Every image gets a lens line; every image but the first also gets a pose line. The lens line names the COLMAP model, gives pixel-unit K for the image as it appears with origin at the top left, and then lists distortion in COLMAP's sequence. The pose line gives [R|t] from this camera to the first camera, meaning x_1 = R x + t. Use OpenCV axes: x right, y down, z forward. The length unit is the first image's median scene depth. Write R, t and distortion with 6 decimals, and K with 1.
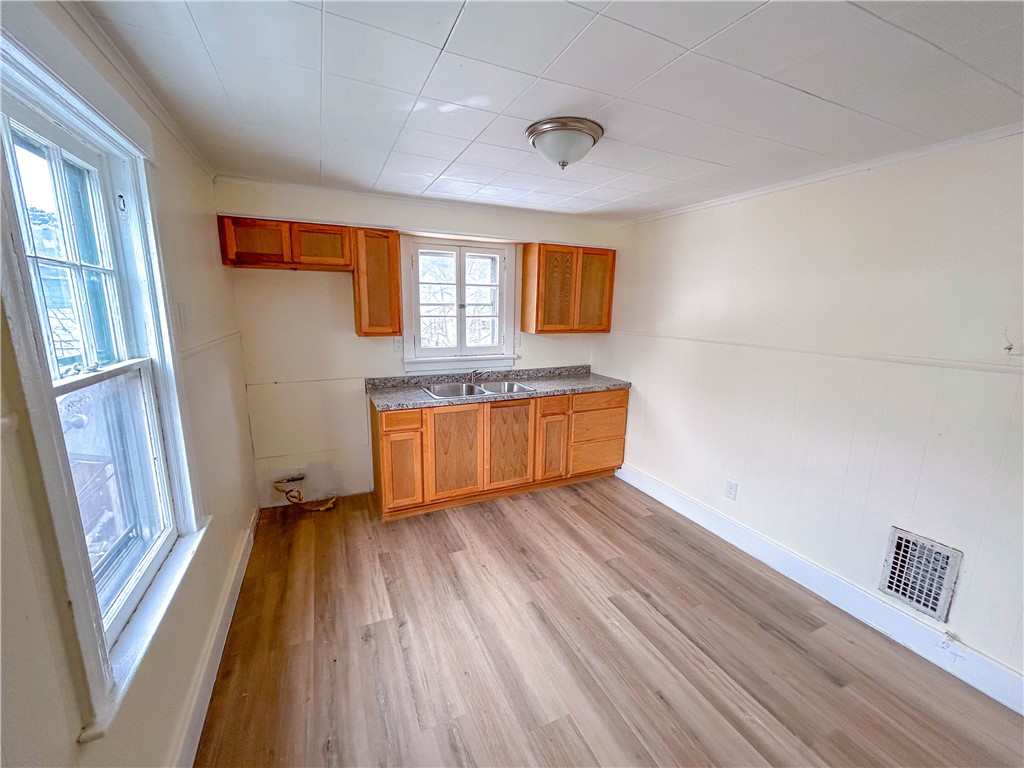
lens RADIAL K [[413.3, 0, 511.1], [0, 413.3, 383.3], [0, 0, 1]] dist [0.001949, 0.000624]
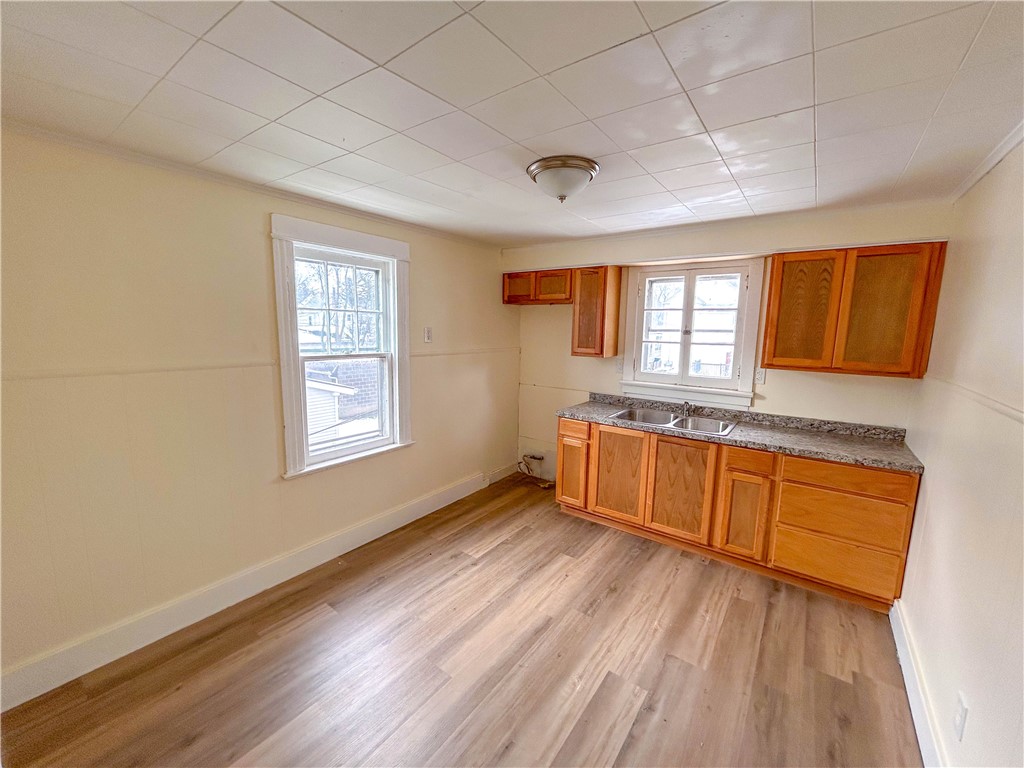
lens RADIAL K [[413.3, 0, 511.1], [0, 413.3, 383.3], [0, 0, 1]] dist [0.001949, 0.000624]
pose [[0.479664, 0.116494, -0.869685, 0.574738], [-0.174882, 0.983955, 0.035346, -0.040584], [0.859848, 0.135138, 0.492340, 0.234844]]
